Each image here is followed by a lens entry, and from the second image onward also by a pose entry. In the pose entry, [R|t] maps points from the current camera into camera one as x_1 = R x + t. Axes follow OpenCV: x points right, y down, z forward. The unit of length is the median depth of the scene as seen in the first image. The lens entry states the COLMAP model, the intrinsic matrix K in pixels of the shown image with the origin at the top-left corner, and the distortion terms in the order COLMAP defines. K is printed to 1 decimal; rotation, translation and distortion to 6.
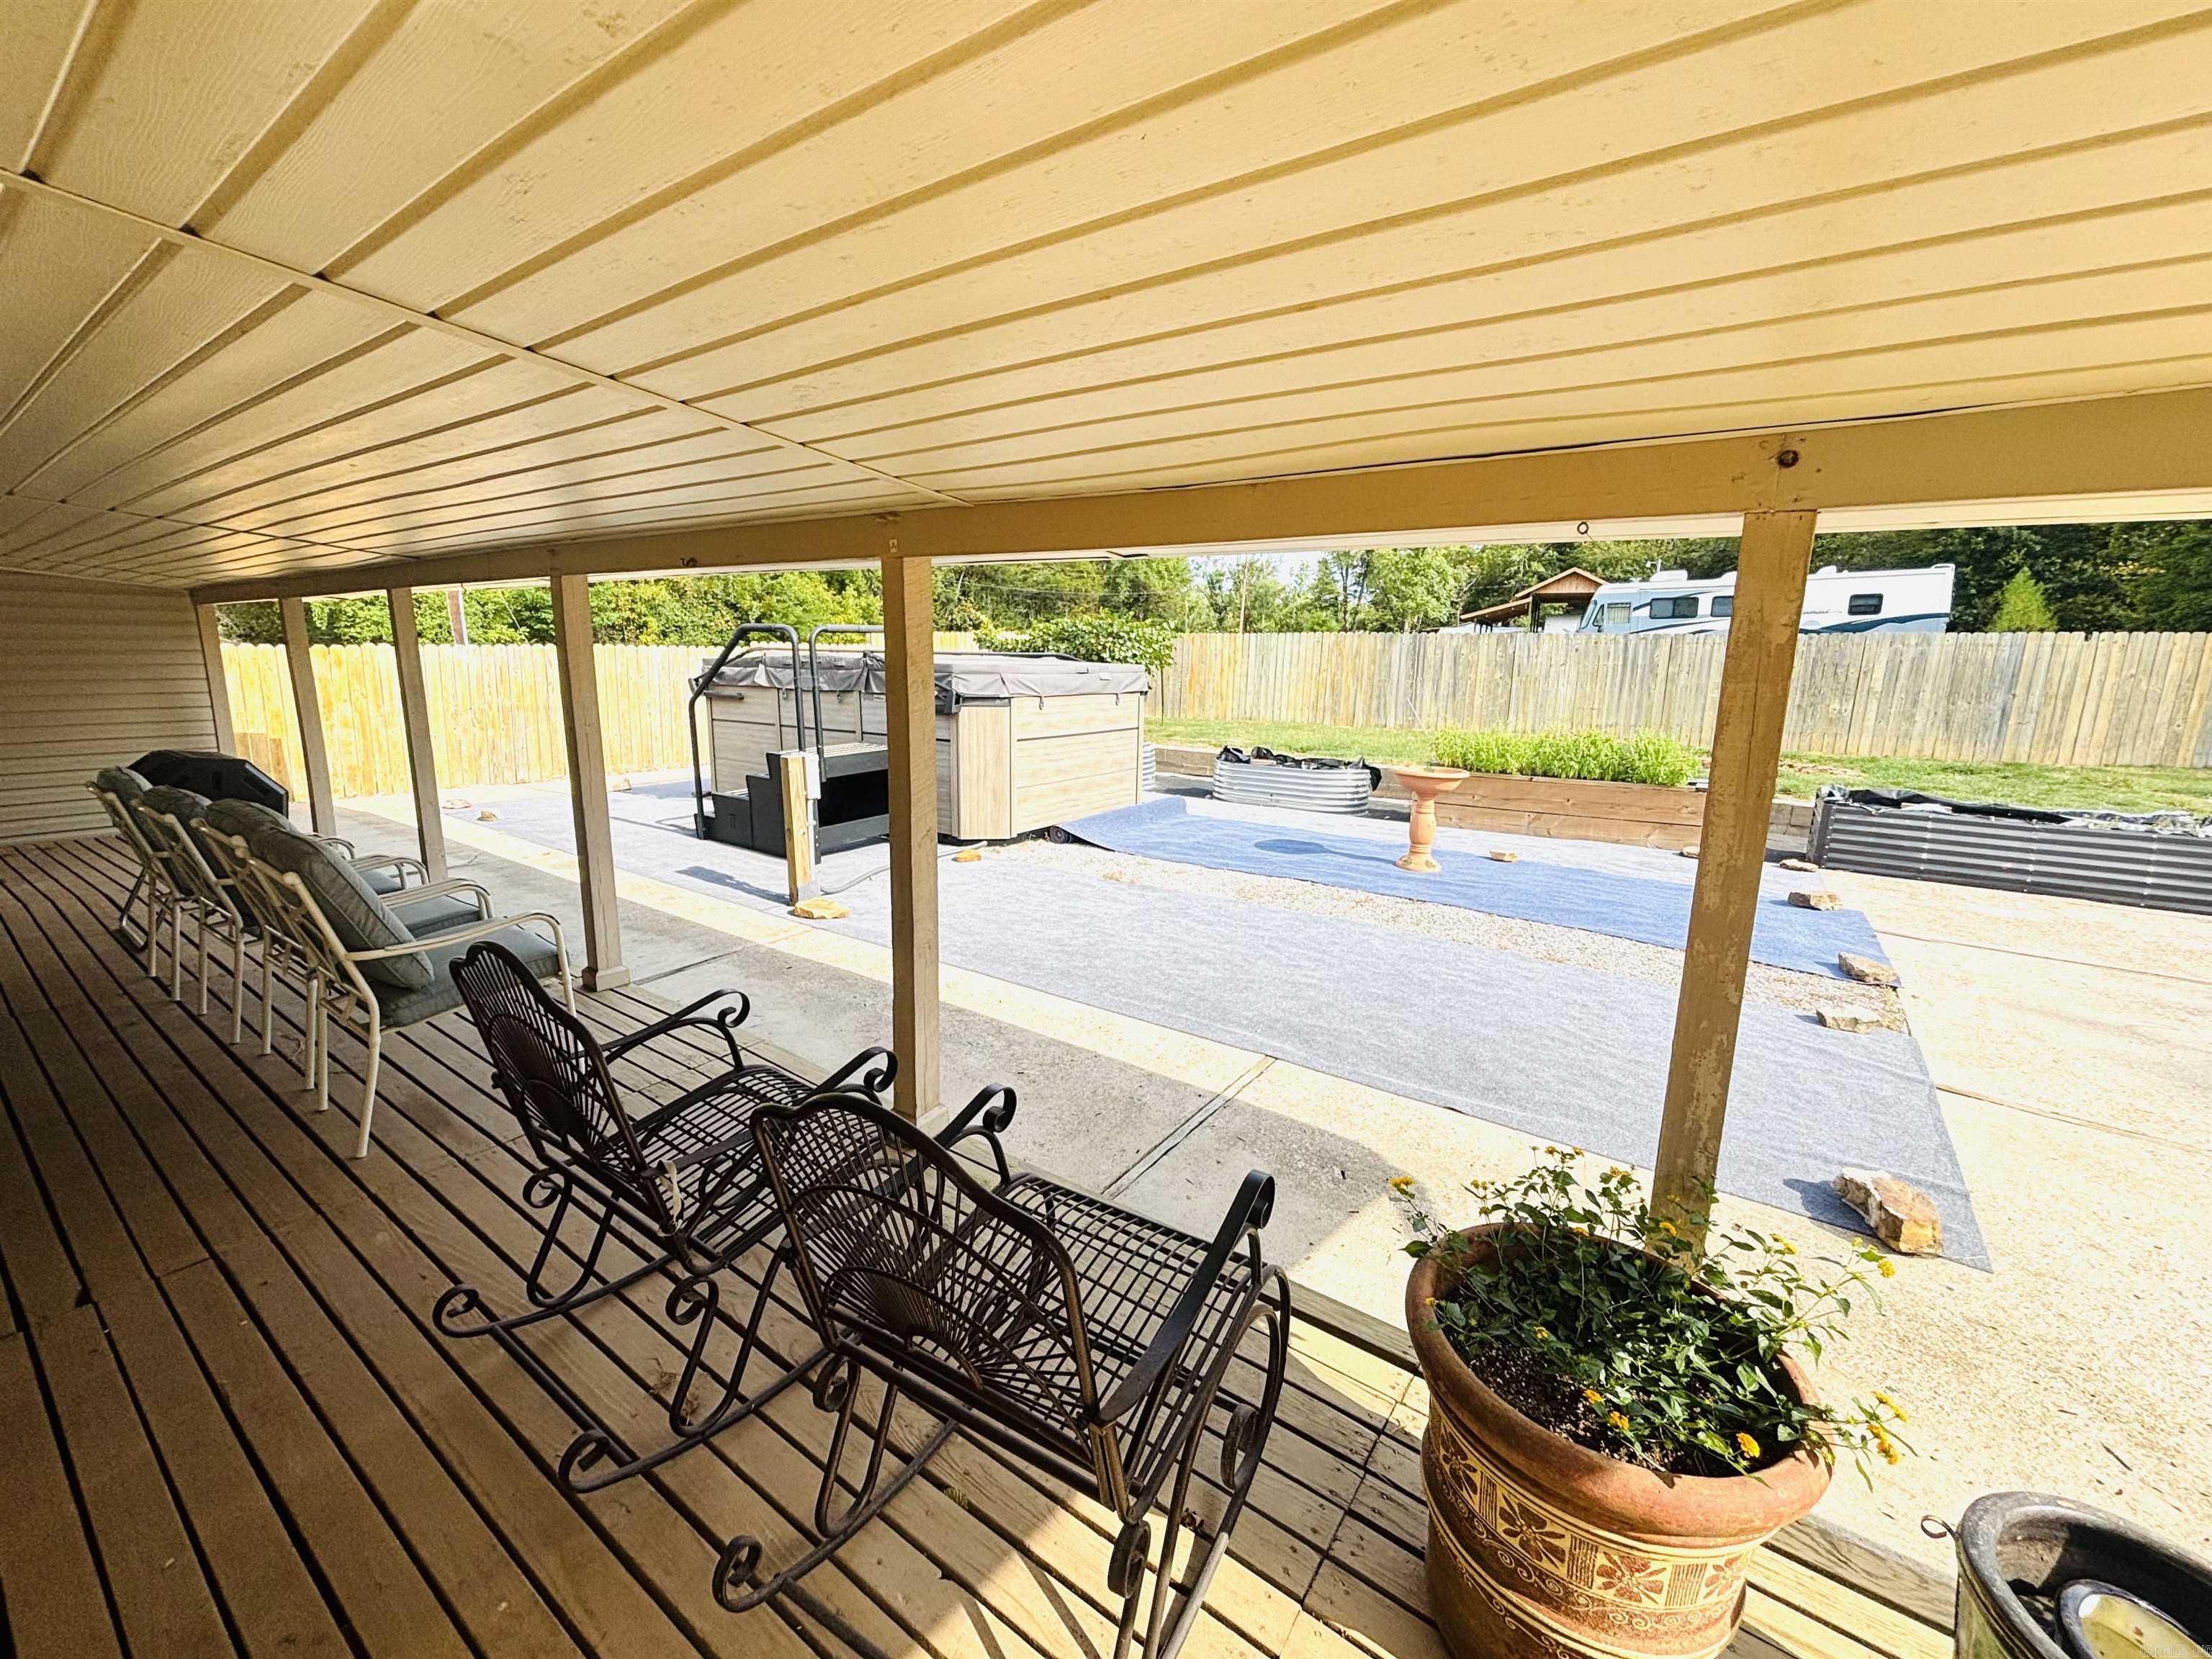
lens RADIAL K [[895.6, 0, 1097.5], [0, 895.6, 823.3], [0, 0, 1]] dist [0.007779, -0.001741]
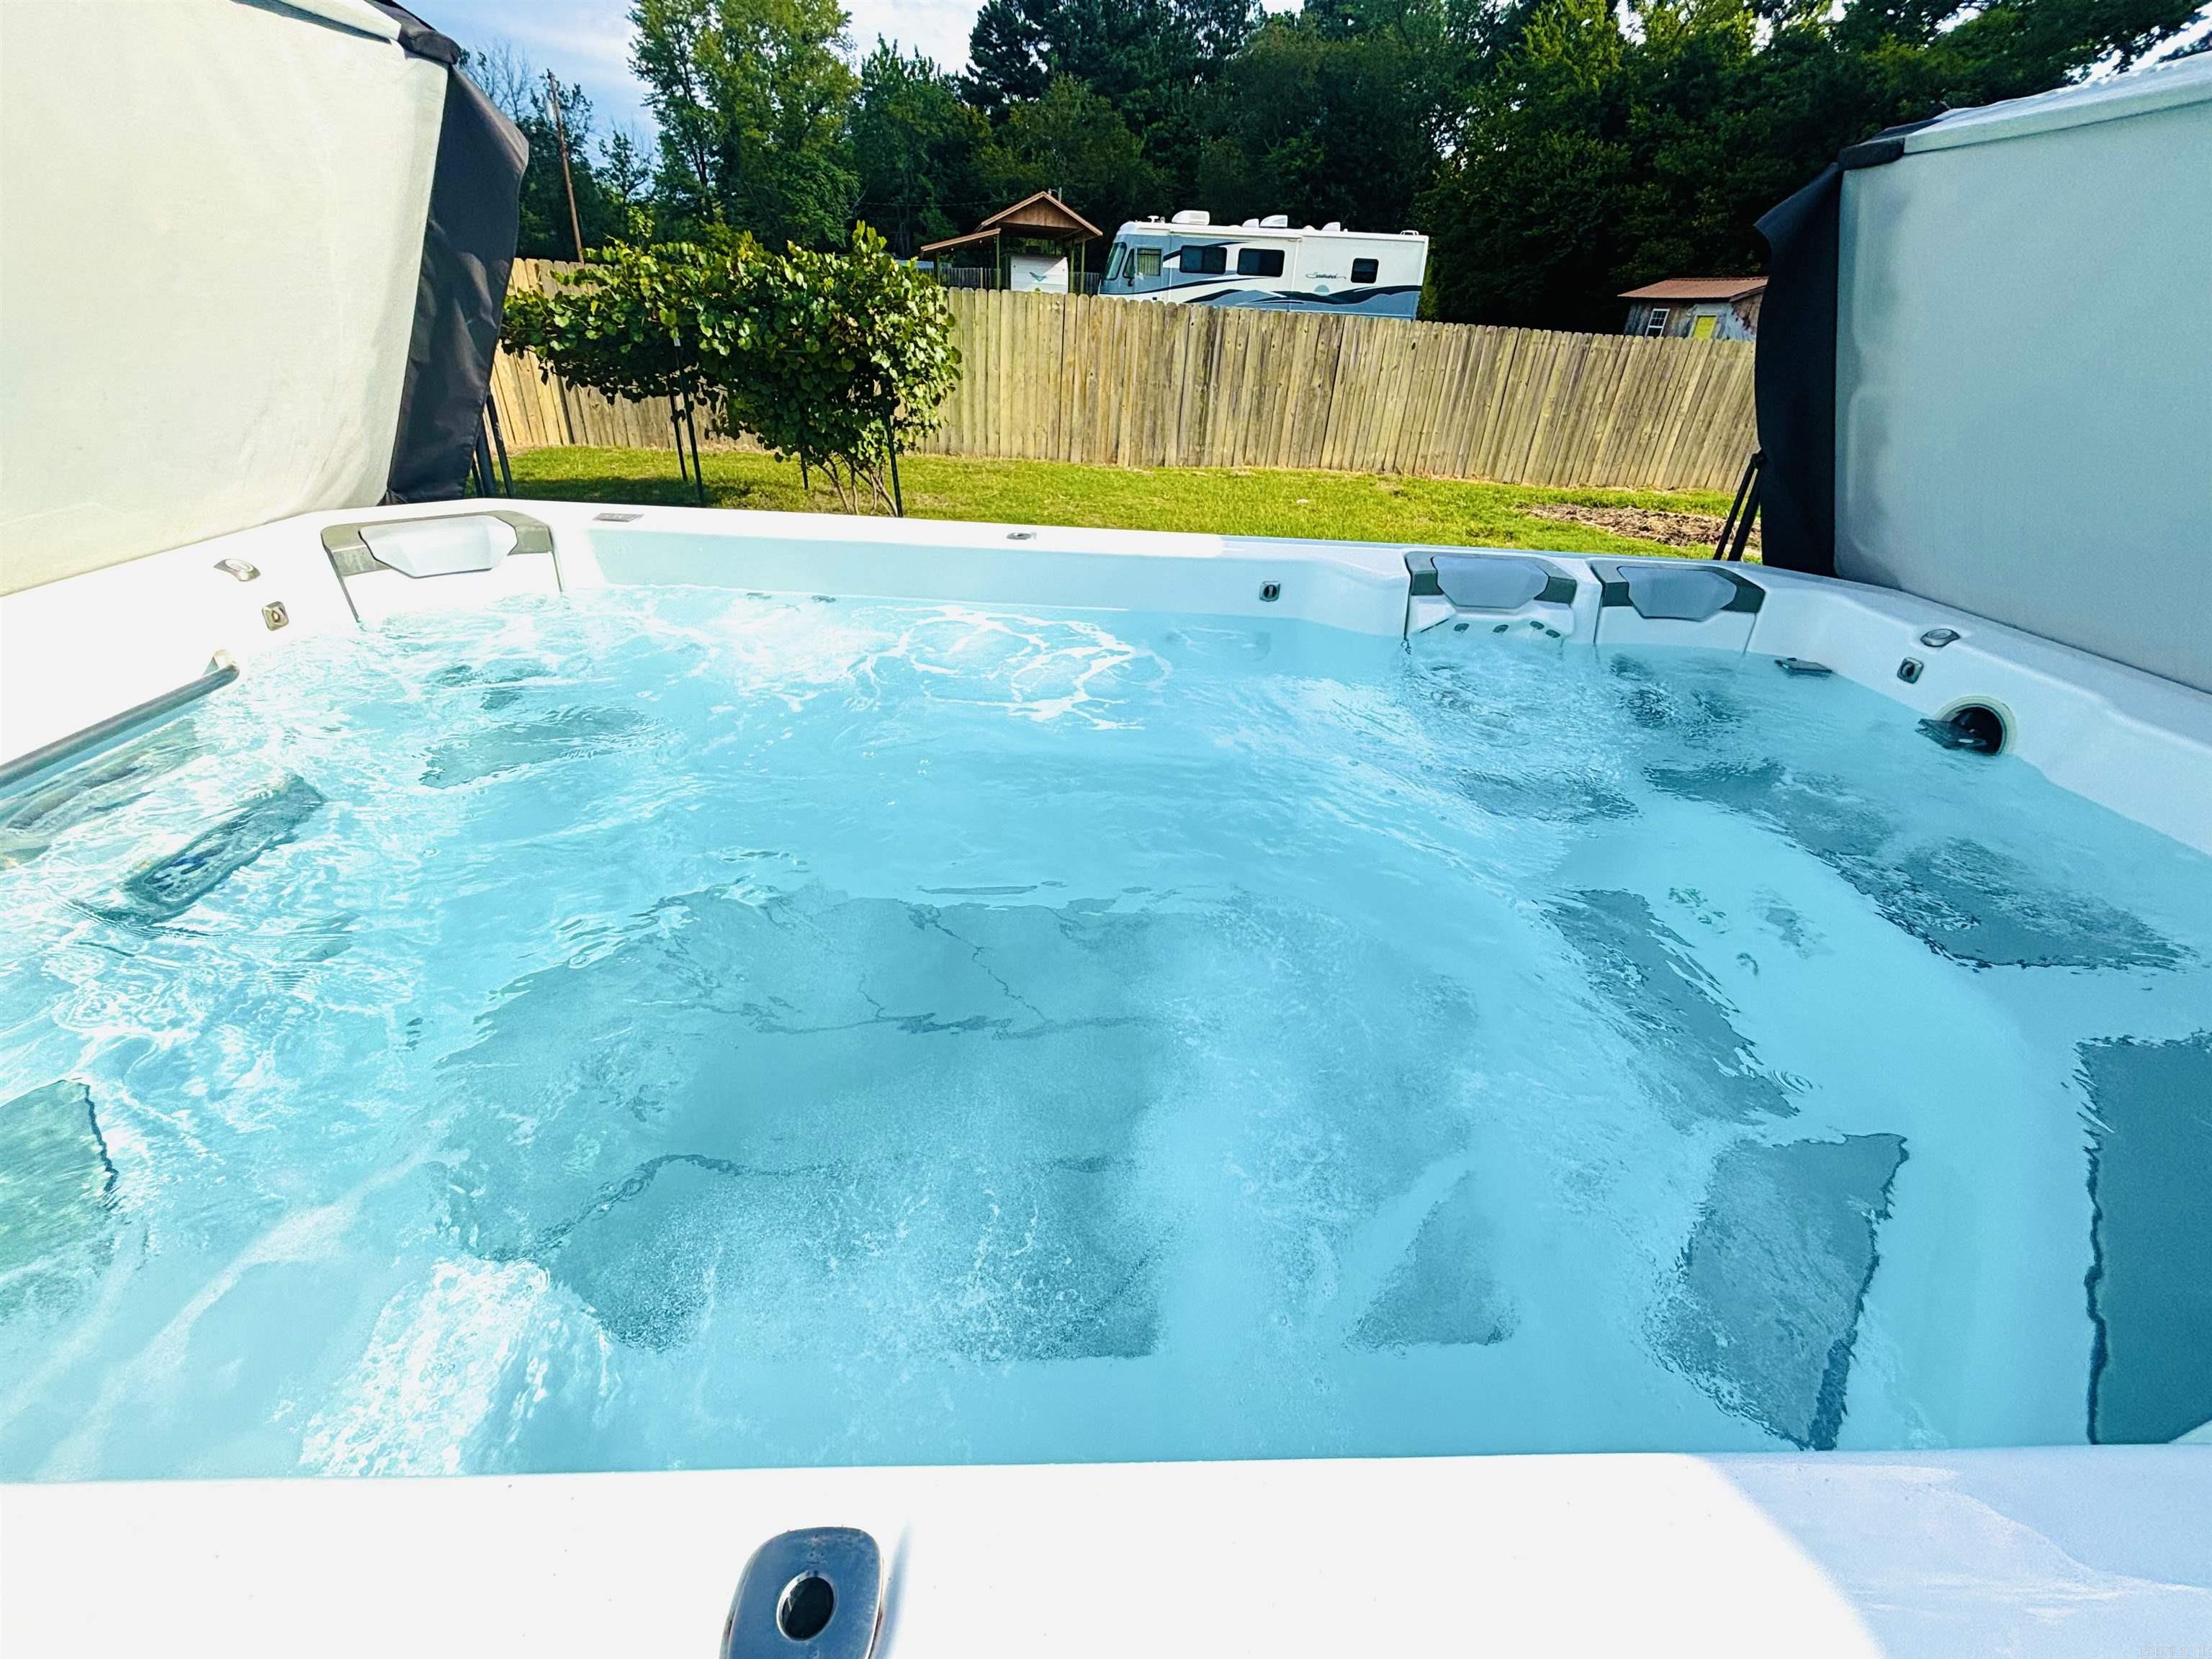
lens RADIAL K [[895.6, 0, 1098.4], [0, 895.6, 830.9], [0, 0, 1]] dist [0.007779, -0.001741]
pose [[0.803332, -0.269588, 0.531018, -0.144513], [0.063979, 0.925578, 0.373110, -0.106625], [-0.592085, -0.265758, 0.760794, 0.452202]]
